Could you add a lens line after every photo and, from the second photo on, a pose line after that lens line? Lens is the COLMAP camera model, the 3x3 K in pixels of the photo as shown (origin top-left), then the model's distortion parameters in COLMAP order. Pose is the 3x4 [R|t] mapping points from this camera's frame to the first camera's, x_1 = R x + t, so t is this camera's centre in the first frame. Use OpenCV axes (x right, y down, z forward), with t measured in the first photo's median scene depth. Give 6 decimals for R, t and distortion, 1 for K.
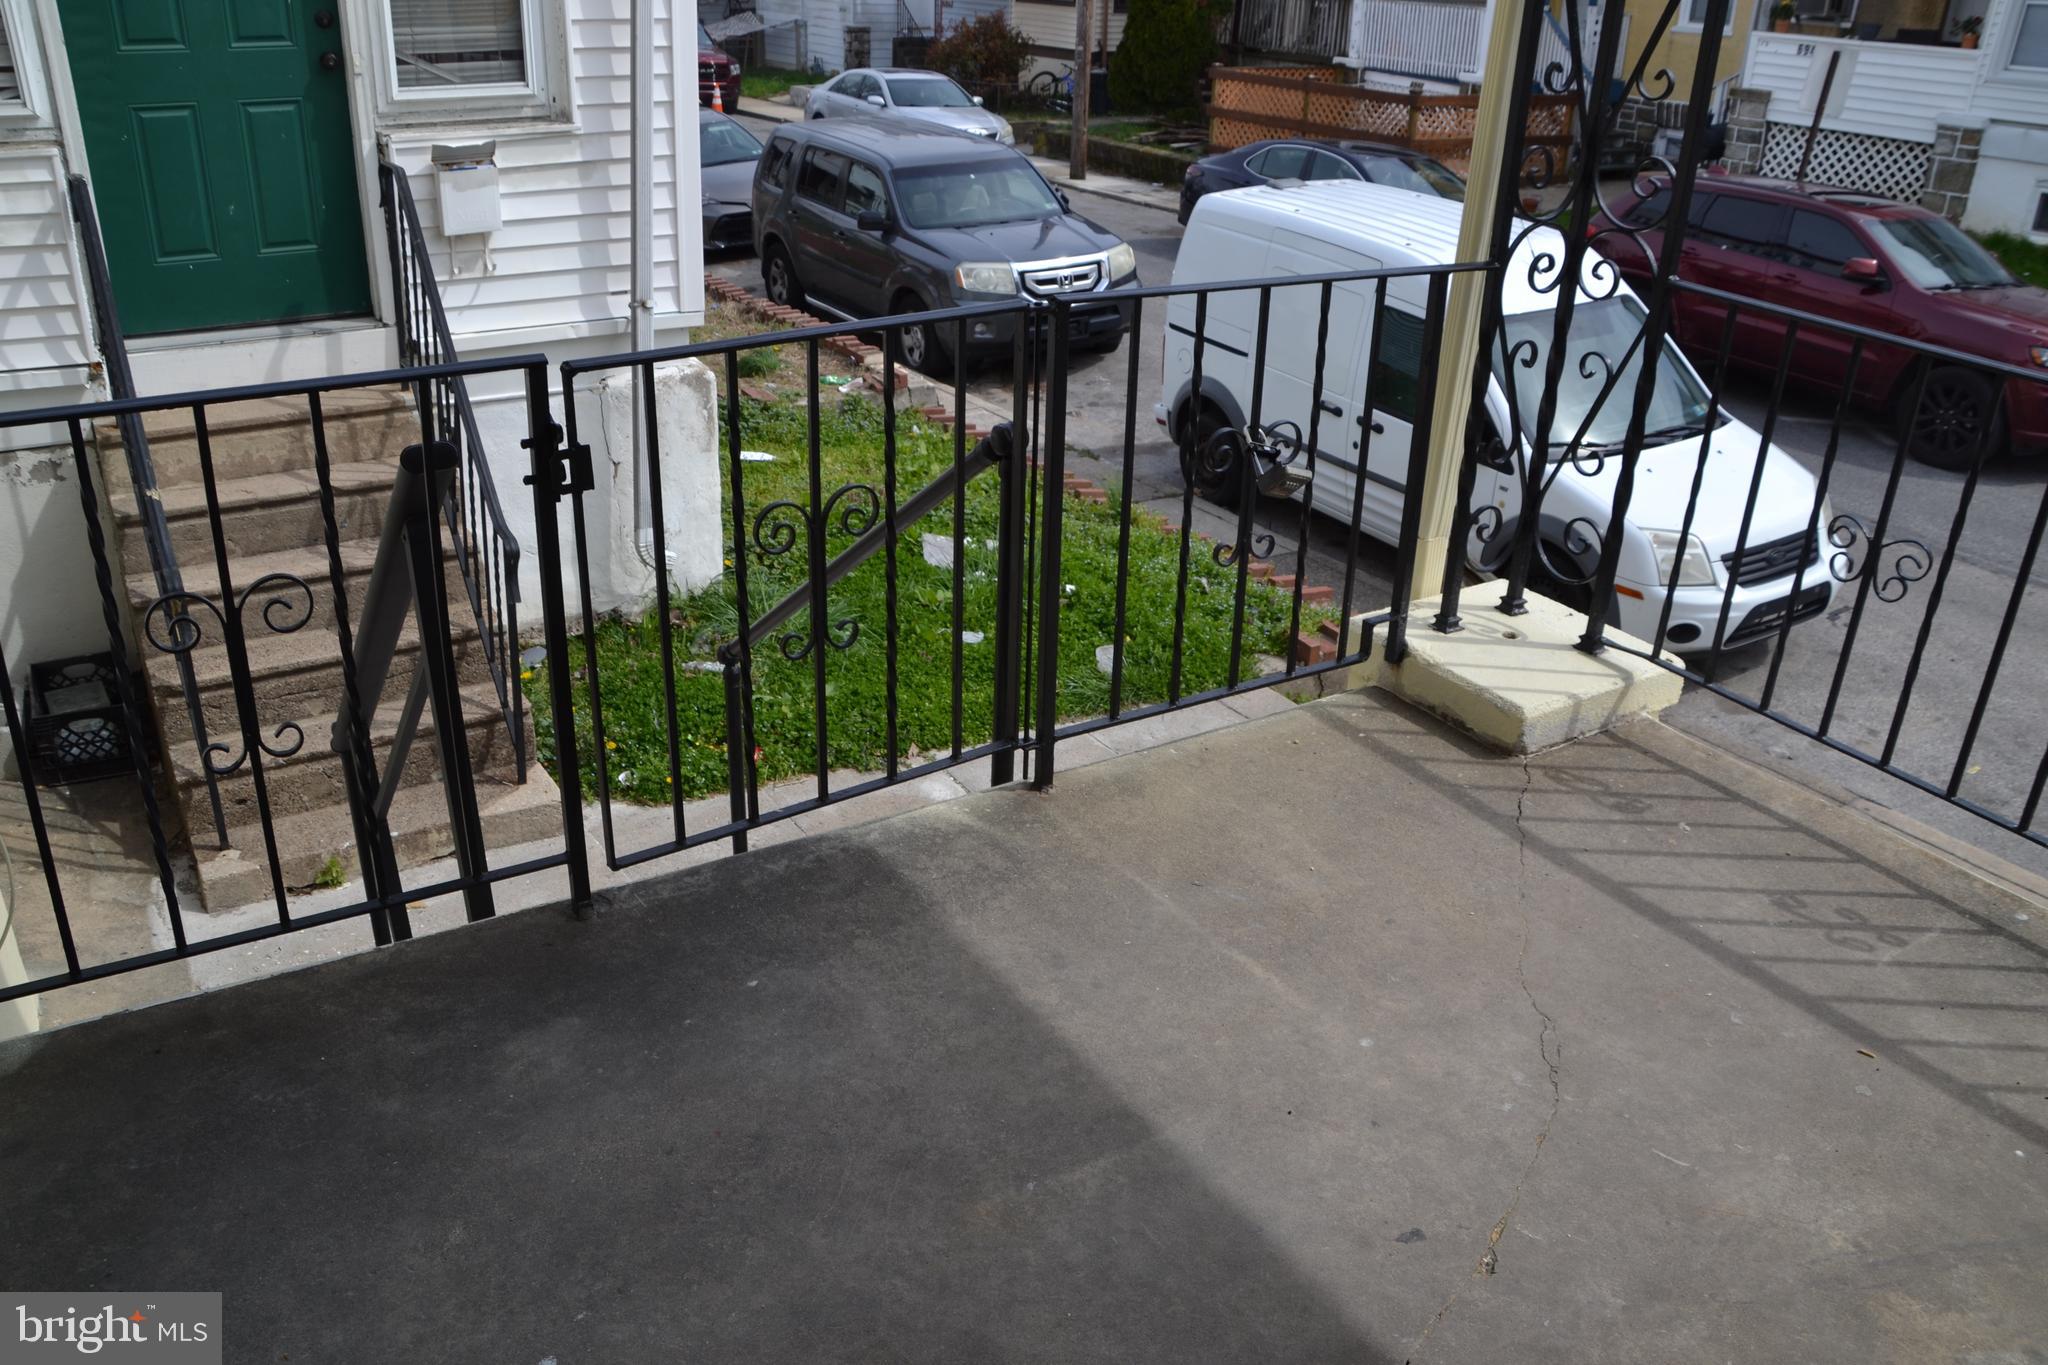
lens RADIAL K [[1613.1, 0, 1002.3], [0, 1613.1, 685.1], [0, 0, 1]] dist [-0.167642, 0.118226]
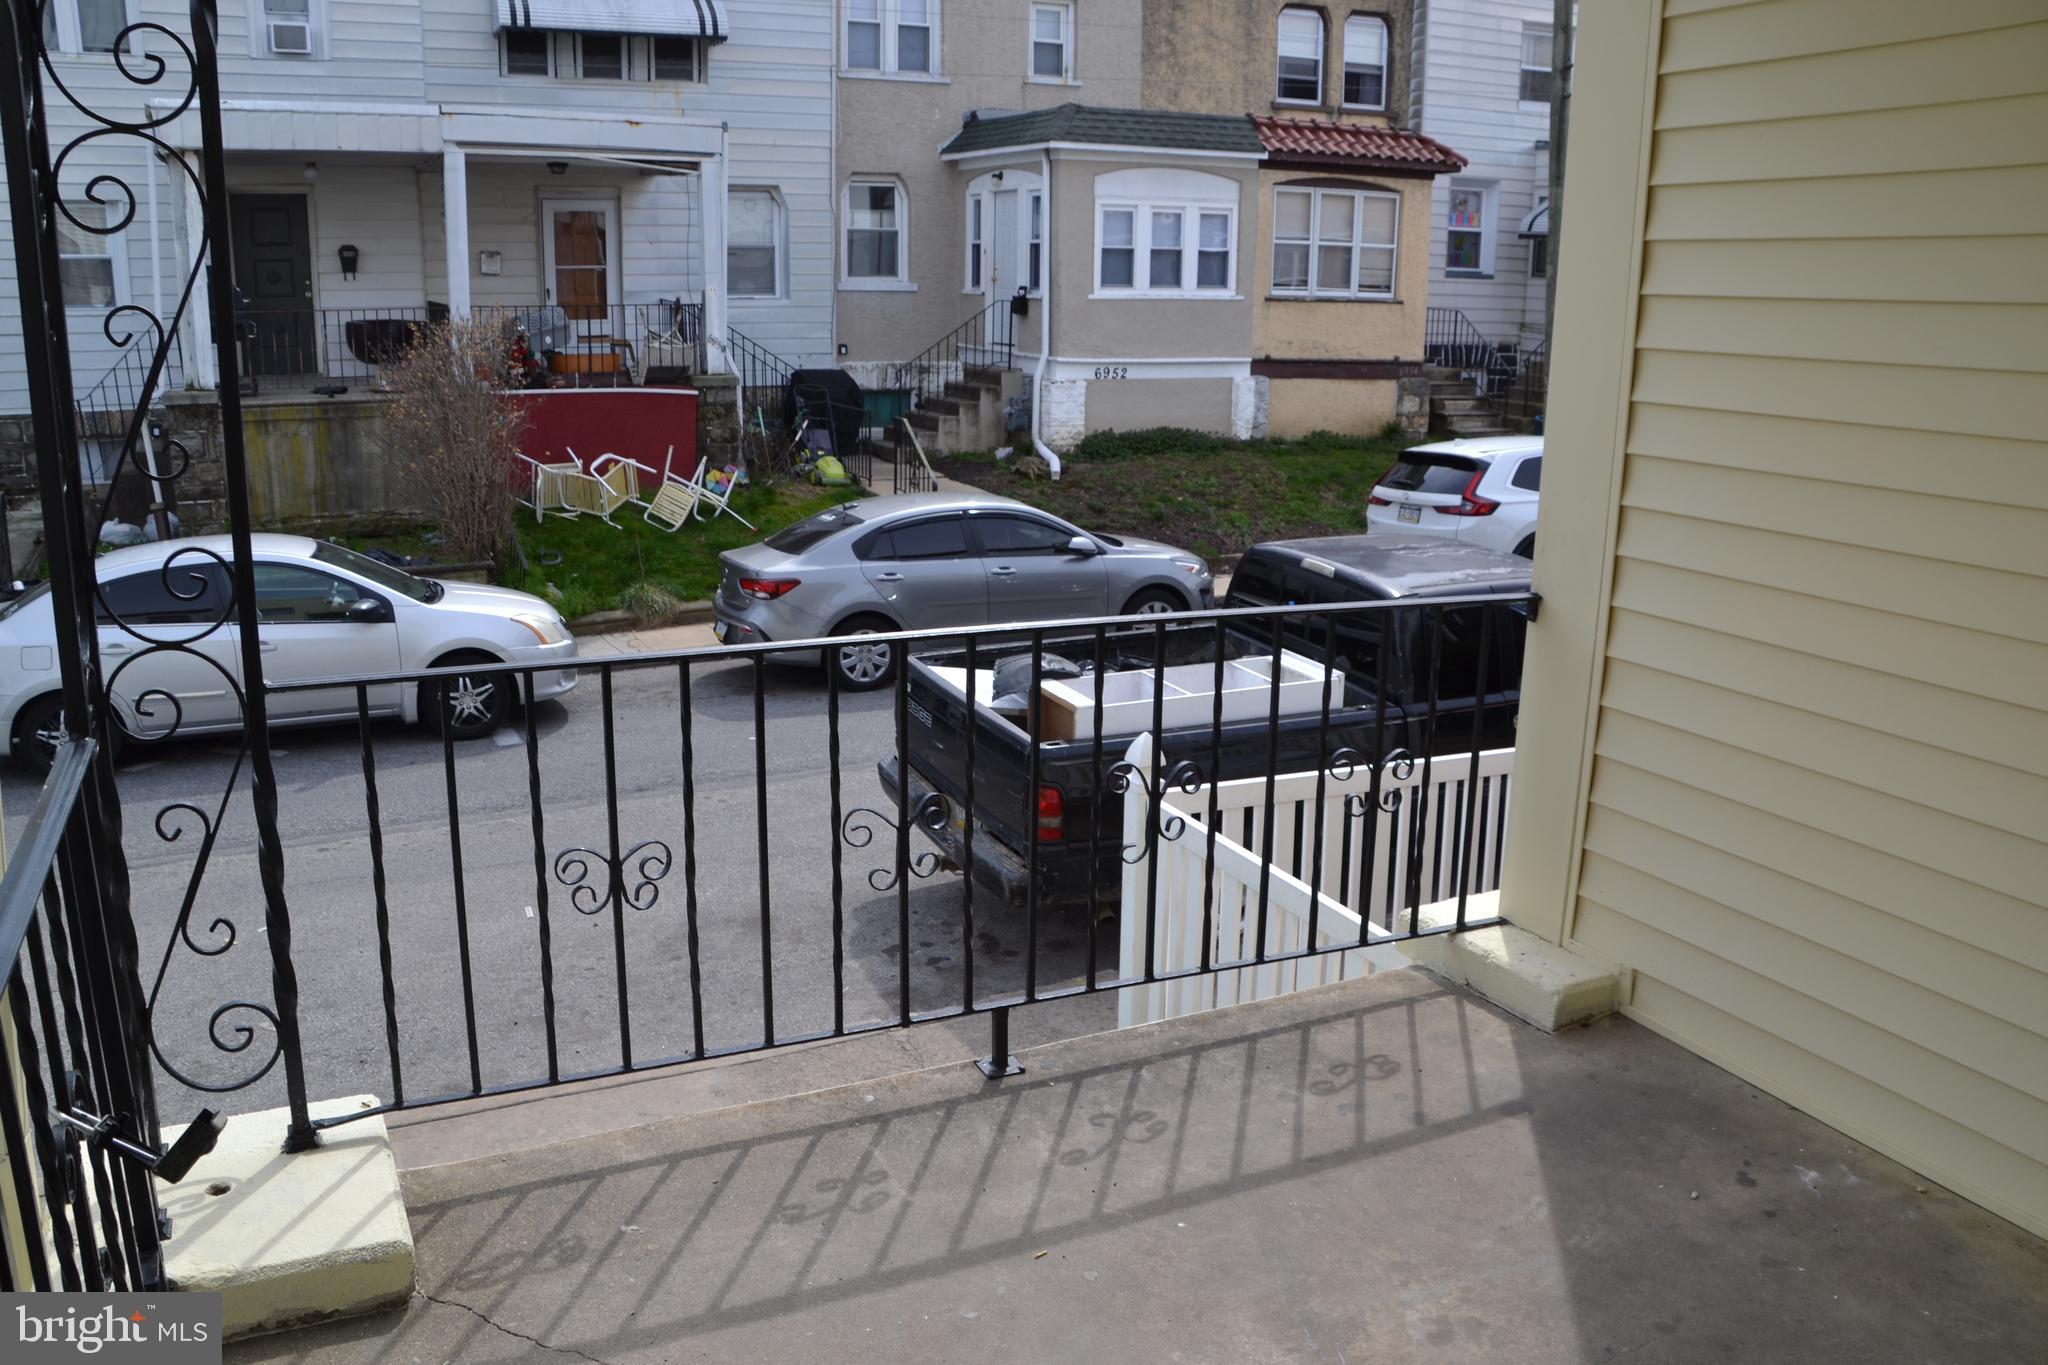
lens RADIAL K [[1613.1, 0, 1002.3], [0, 1613.1, 685.1], [0, 0, 1]] dist [-0.167642, 0.118226]
pose [[0.140208, -0.265565, 0.953843, -0.312651], [0.430257, 0.883989, 0.182872, -0.262355], [-0.891751, 0.384758, 0.238204, 0.497142]]
